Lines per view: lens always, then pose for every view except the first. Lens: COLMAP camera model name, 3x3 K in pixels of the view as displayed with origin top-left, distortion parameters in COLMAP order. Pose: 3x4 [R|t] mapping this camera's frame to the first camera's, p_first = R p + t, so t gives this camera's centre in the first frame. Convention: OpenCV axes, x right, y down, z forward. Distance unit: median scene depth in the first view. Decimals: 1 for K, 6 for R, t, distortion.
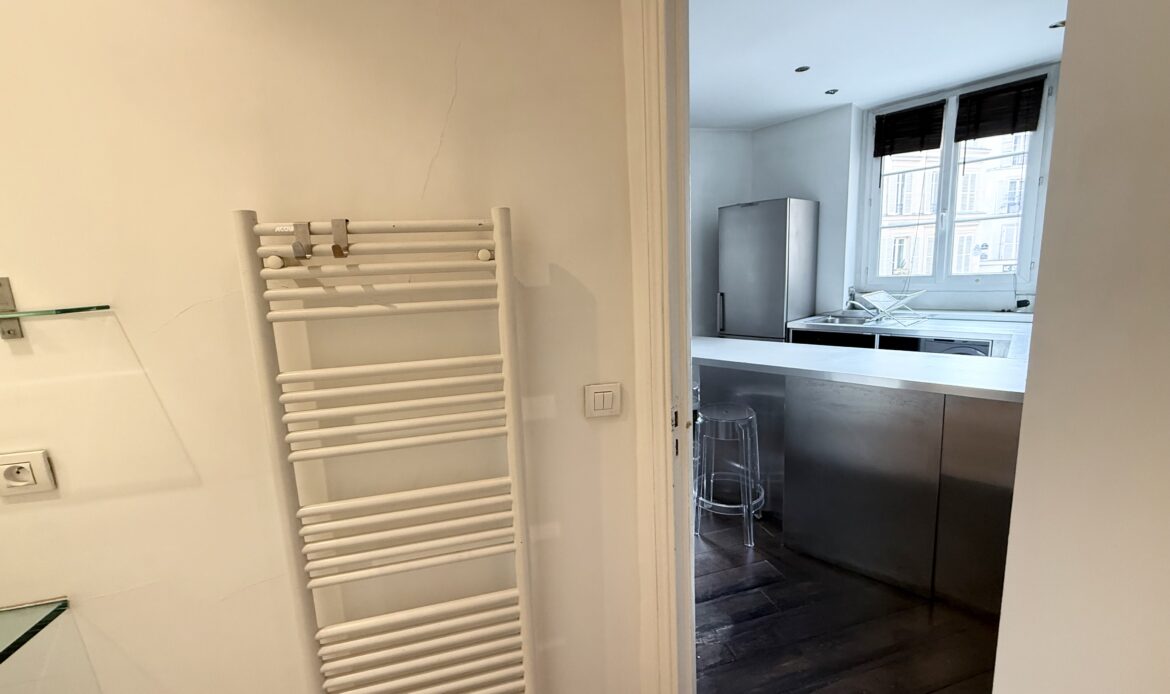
lens RADIAL K [[464.8, 0, 575.0], [0, 464.8, 346.7], [0, 0, 1]] dist [-0.003960, 0.001441]
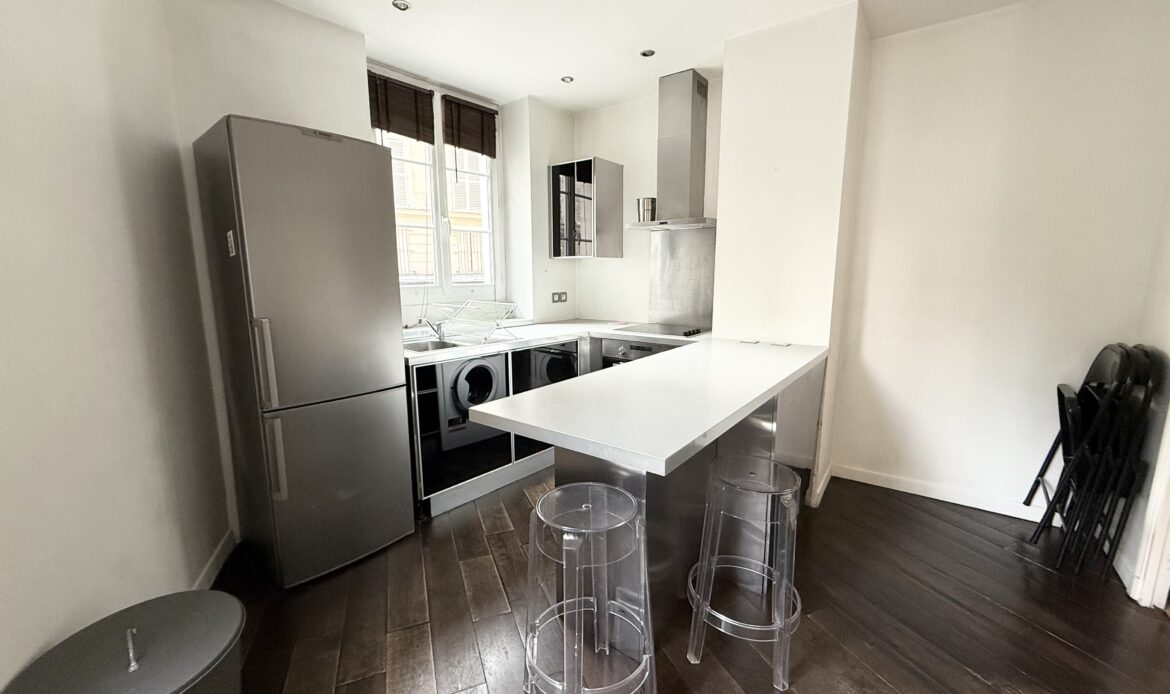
lens RADIAL K [[464.8, 0, 582.7], [0, 464.8, 346.5], [0, 0, 1]] dist [-0.003960, 0.001441]
pose [[-0.150176, -0.102651, 0.983316, -0.180368], [0.176889, 0.975757, 0.128877, -0.109865], [-0.972706, 0.193292, -0.128377, 0.898873]]
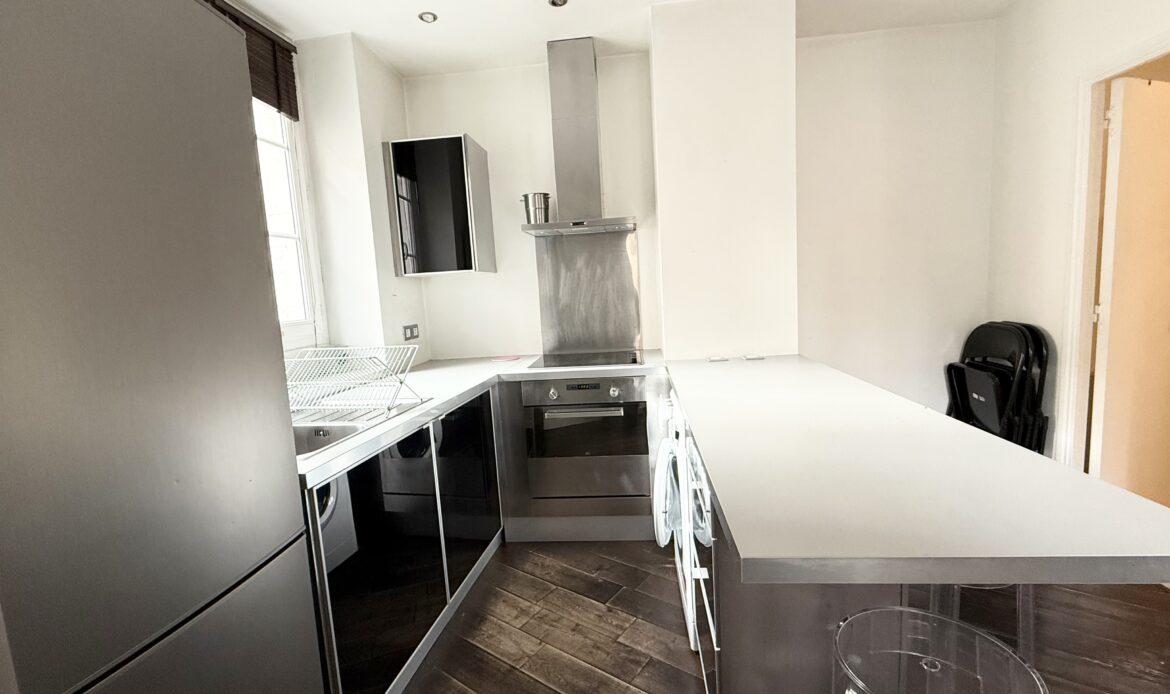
lens RADIAL K [[507.3, 0, 585.9], [0, 507.3, 347.8], [0, 0, 1]] dist [0.001374, -0.000489]
pose [[-0.640034, 0.001533, 0.768345, 0.098619], [0.219214, 0.958799, 0.180693, -0.154725], [-0.736411, 0.284082, -0.614000, 1.096220]]
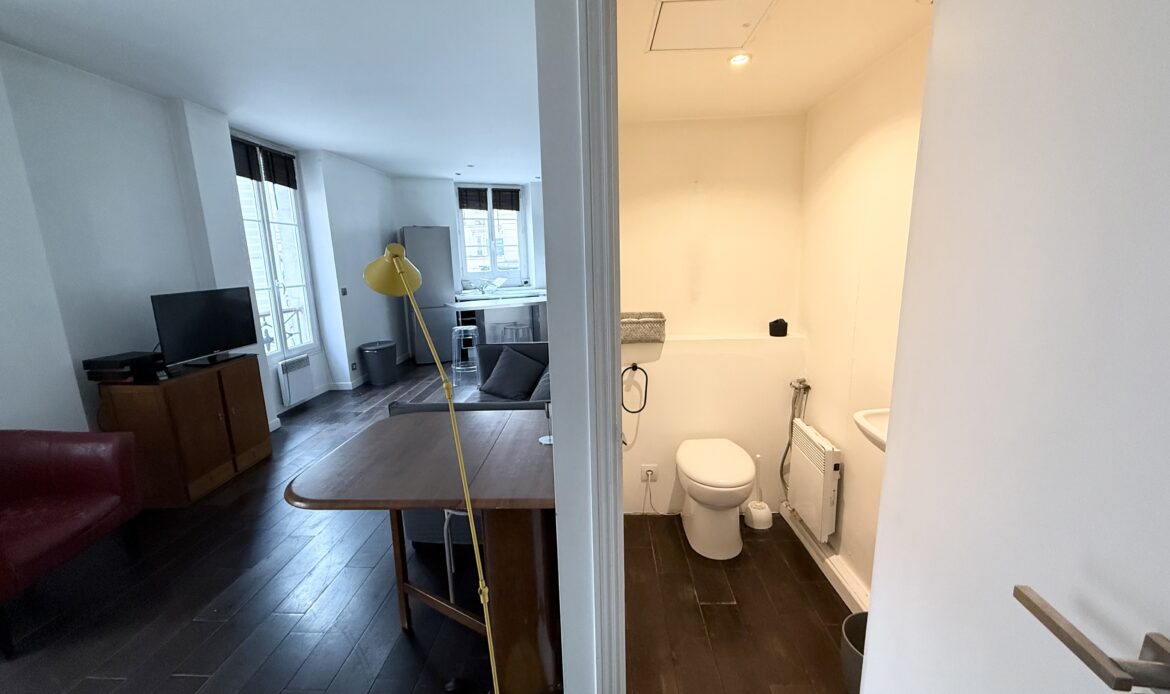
lens RADIAL K [[464.8, 0, 582.7], [0, 464.8, 348.7], [0, 0, 1]] dist [-0.003960, 0.001441]
pose [[0.273452, -0.150215, 0.950084, -1.178311], [0.172741, 0.979342, 0.105122, 0.038430], [-0.946248, 0.135372, 0.293751, 0.056069]]
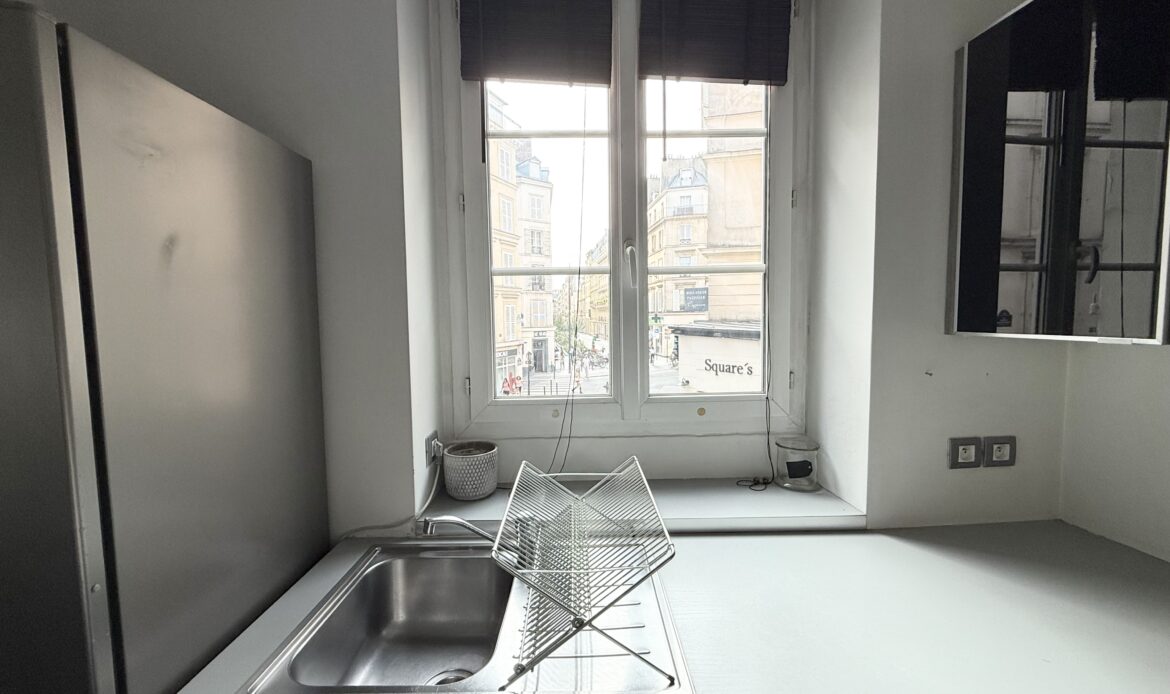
lens RADIAL K [[464.8, 0, 587.3], [0, 464.8, 346.2], [0, 0, 1]] dist [-0.003960, 0.001441]
pose [[0.642101, -0.008333, 0.766575, 0.461965], [0.106839, 0.991155, -0.078717, -0.175426], [-0.759139, 0.132444, 0.637312, 0.781578]]
